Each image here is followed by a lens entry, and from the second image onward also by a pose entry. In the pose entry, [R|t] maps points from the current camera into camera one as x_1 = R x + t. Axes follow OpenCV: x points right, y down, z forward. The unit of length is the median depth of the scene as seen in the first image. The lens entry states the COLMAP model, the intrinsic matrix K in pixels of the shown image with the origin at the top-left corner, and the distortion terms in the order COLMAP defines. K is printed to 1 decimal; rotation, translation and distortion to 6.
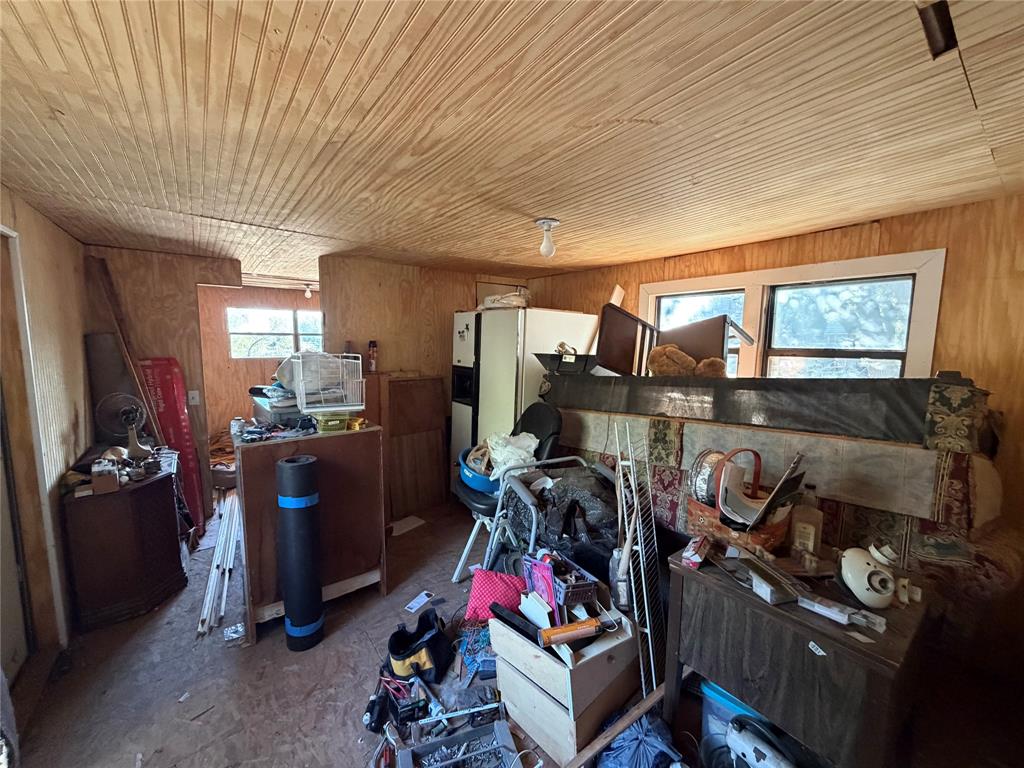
lens RADIAL K [[409.1, 0, 508.7], [0, 409.1, 386.8], [0, 0, 1]] dist [-0.002075, 0.000062]
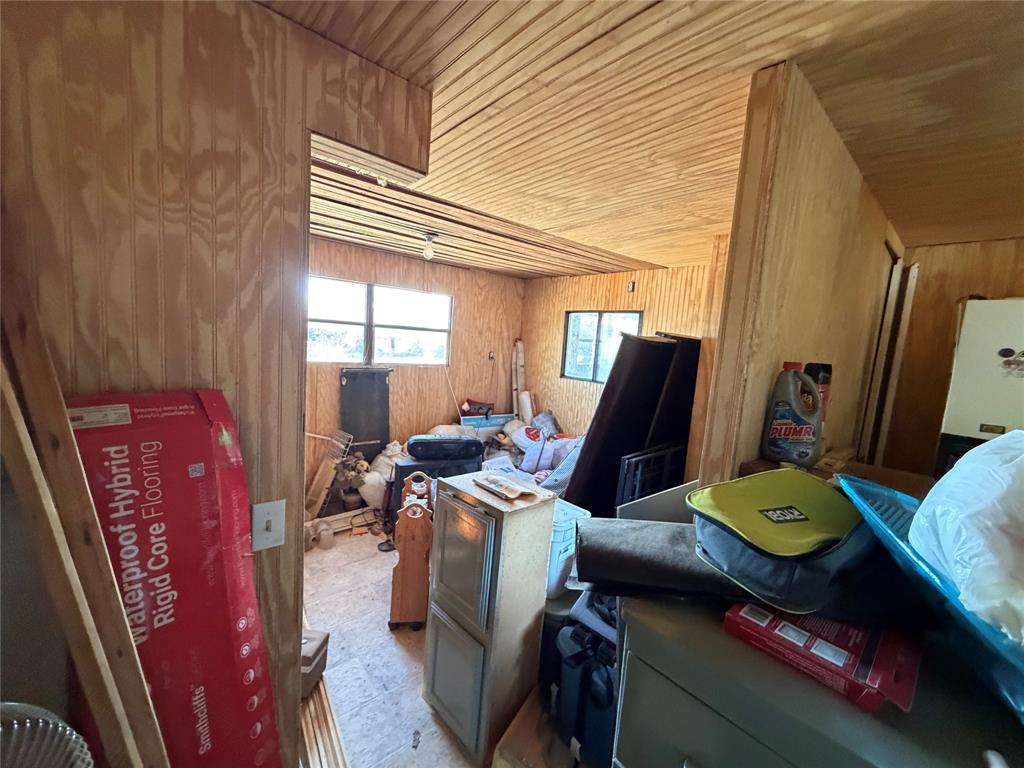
lens RADIAL K [[409.1, 0, 513.8], [0, 409.1, 385.6], [0, 0, 1]] dist [-0.002075, 0.000062]
pose [[0.995614, 0.052812, 0.077222, -0.645813], [-0.052076, 0.998577, -0.011516, -0.080891], [-0.077721, 0.007444, 0.996947, 0.717049]]
